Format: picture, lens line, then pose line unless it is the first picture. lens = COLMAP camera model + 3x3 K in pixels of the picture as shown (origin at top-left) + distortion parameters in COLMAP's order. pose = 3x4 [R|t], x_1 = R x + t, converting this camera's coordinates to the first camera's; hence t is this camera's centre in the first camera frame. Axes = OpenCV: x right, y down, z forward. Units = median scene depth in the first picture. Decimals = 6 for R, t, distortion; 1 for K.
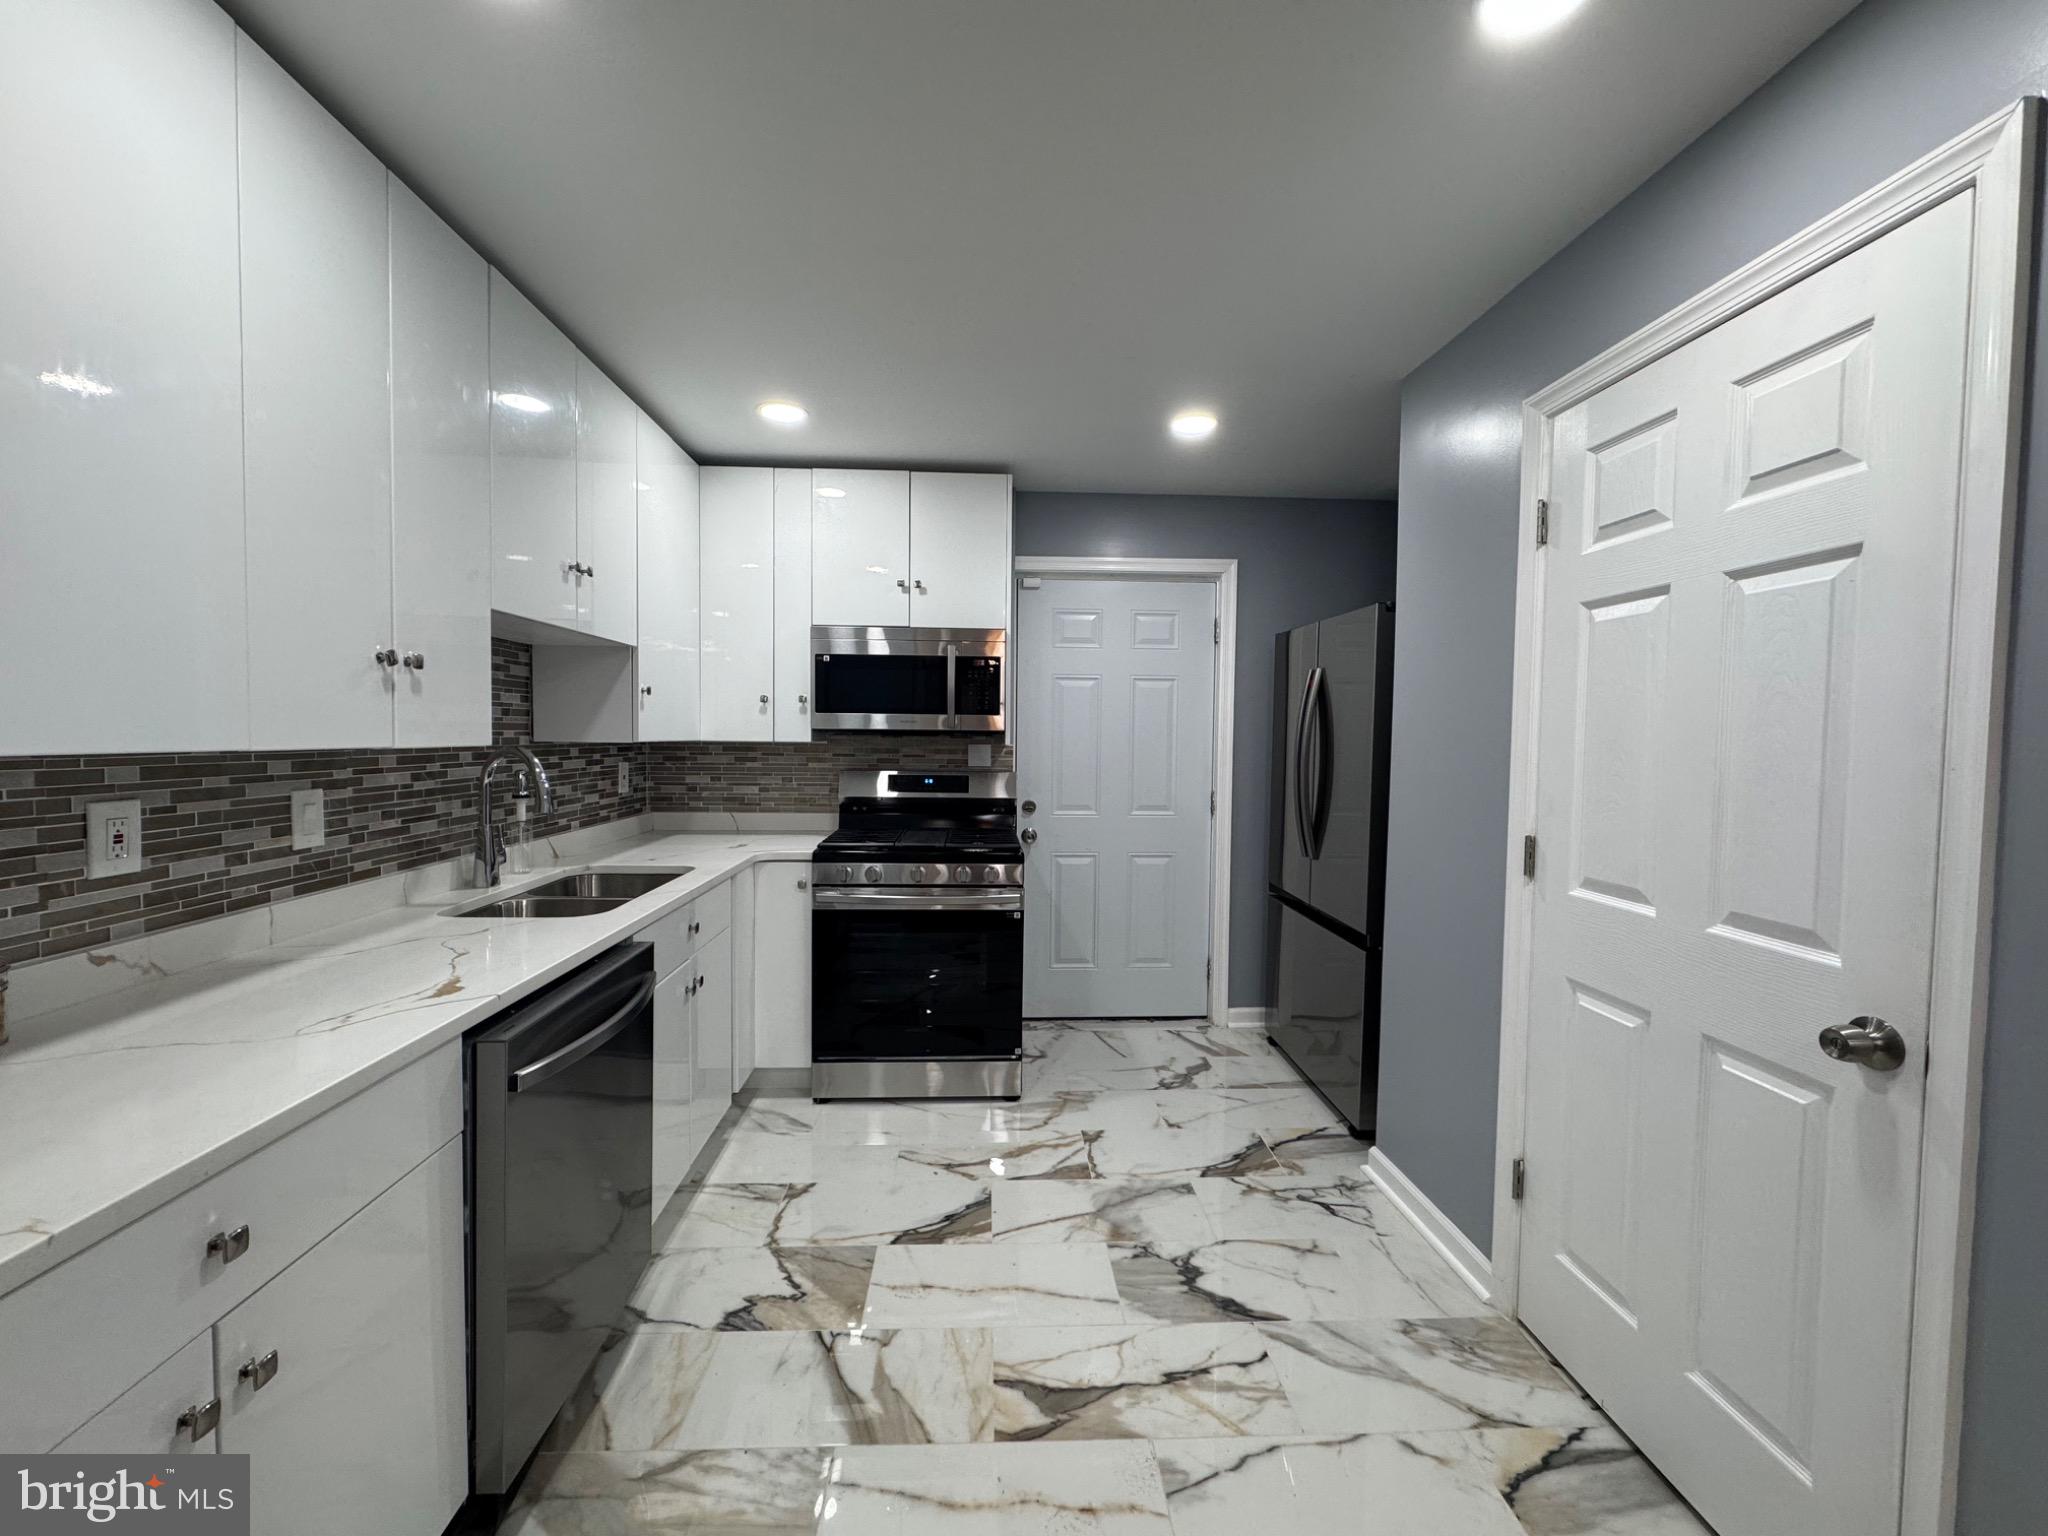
lens RADIAL K [[813.3, 0, 1021.8], [0, 813.3, 769.2], [0, 0, 1]] dist [-0.001432, -0.000192]
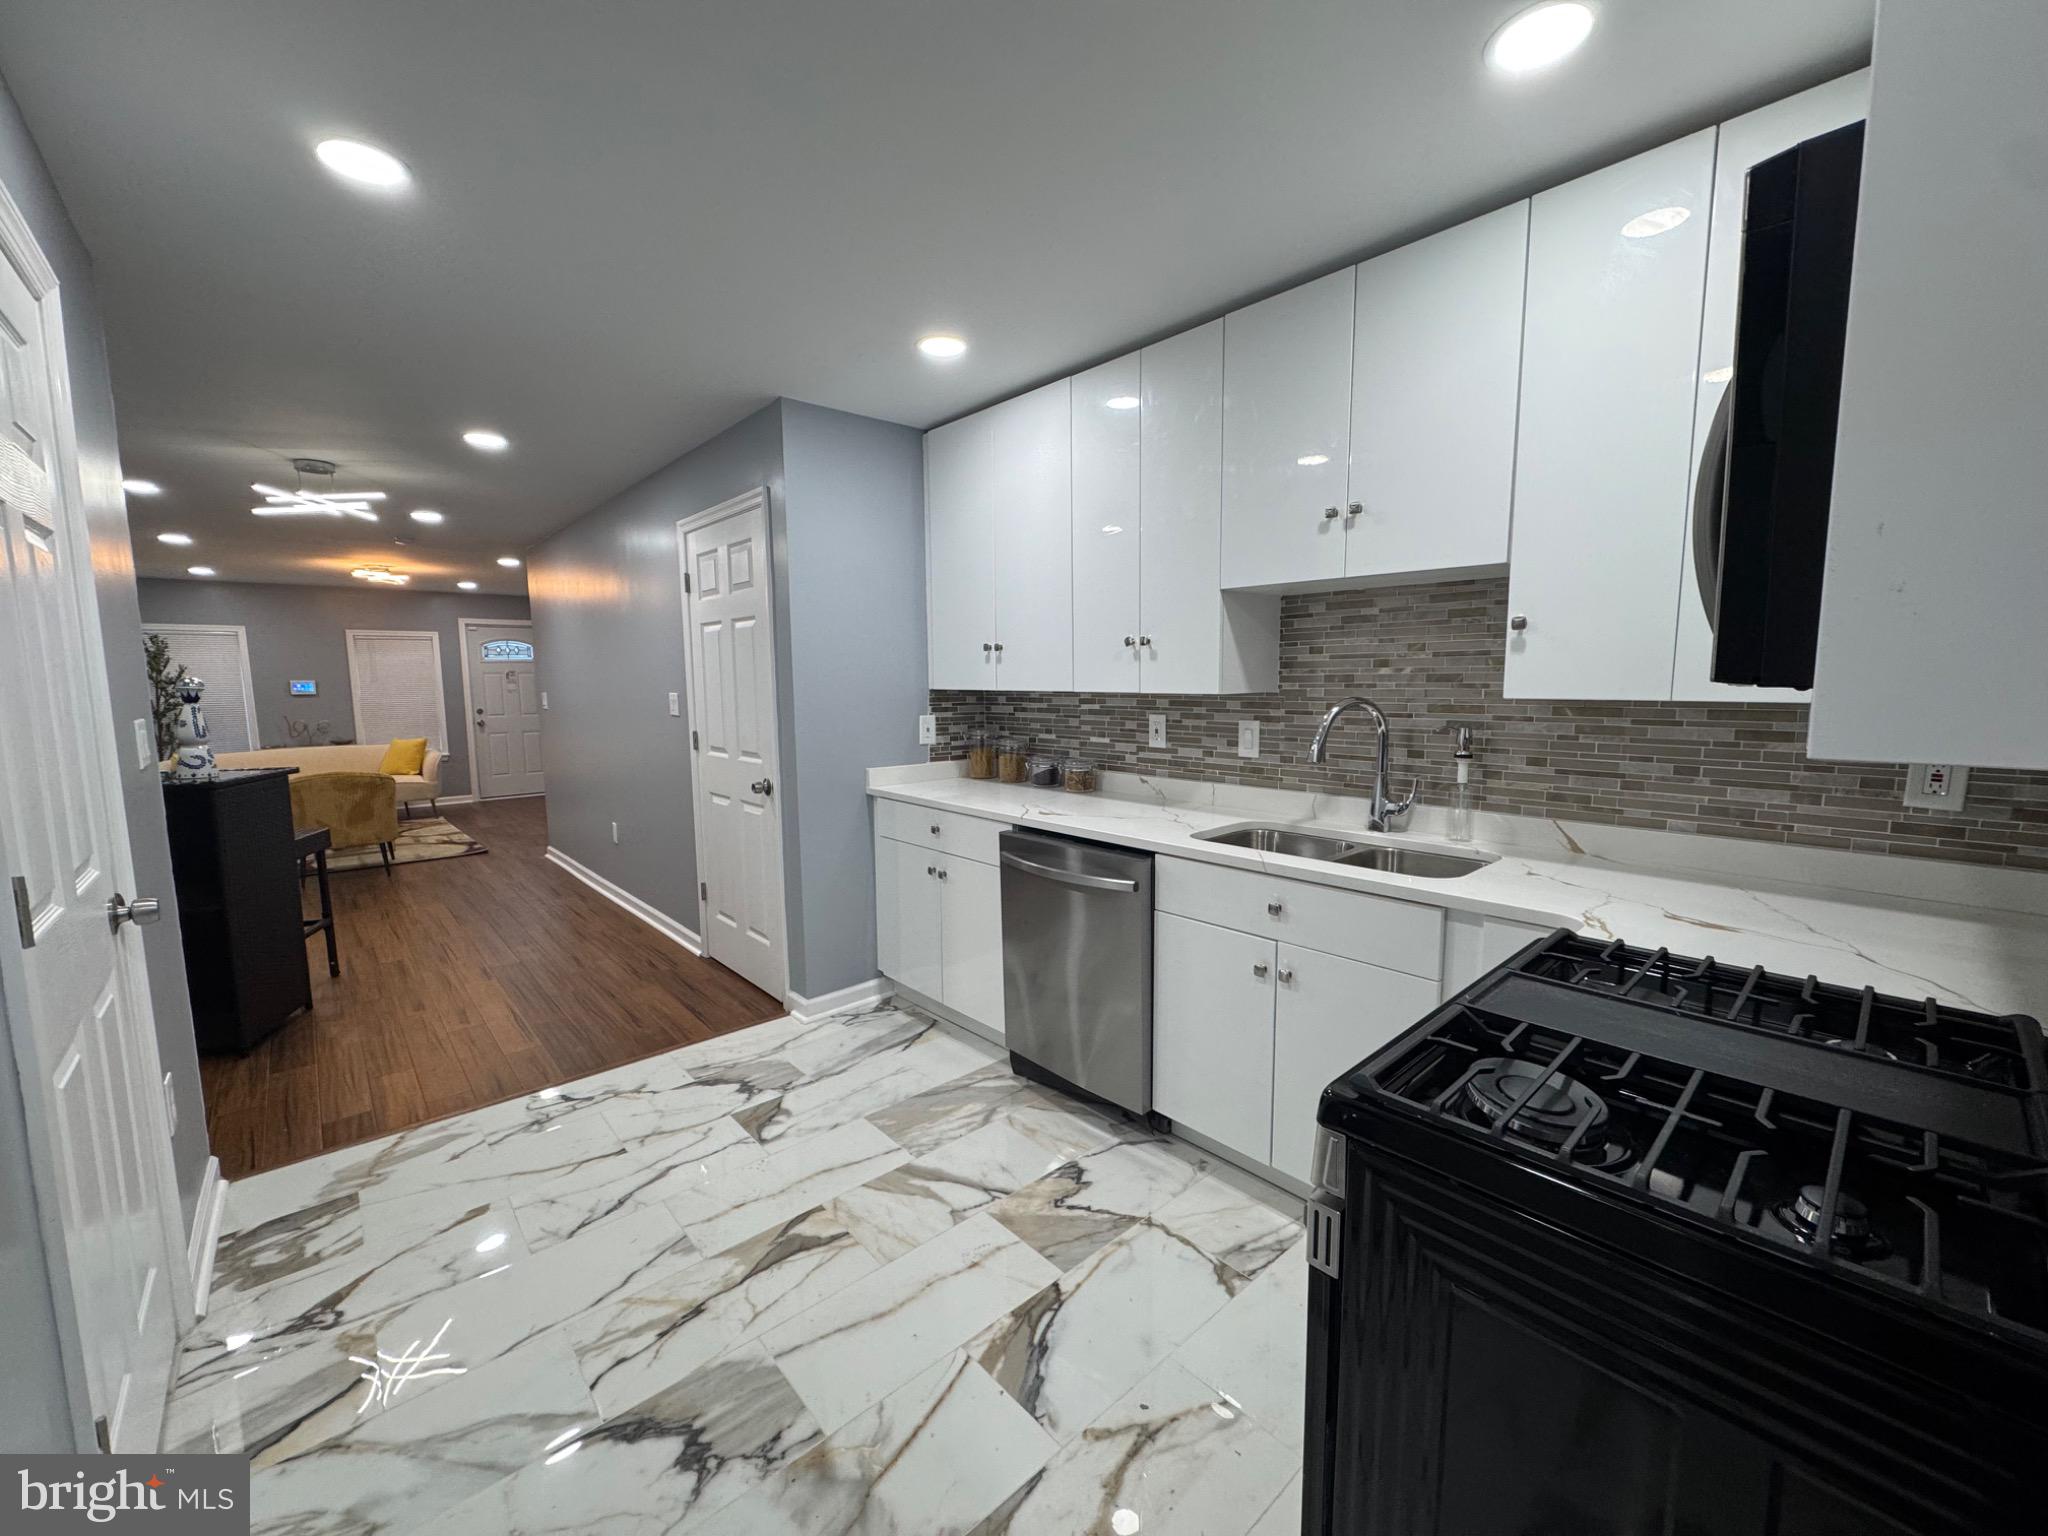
lens RADIAL K [[813.3, 0, 1023.0], [0, 813.3, 773.0], [0, 0, 1]] dist [-0.001432, -0.000192]
pose [[-0.777792, 0.069935, -0.624619, 0.370261], [-0.028593, 0.988824, 0.146317, -0.074863], [0.627871, 0.131664, -0.767100, 1.584068]]
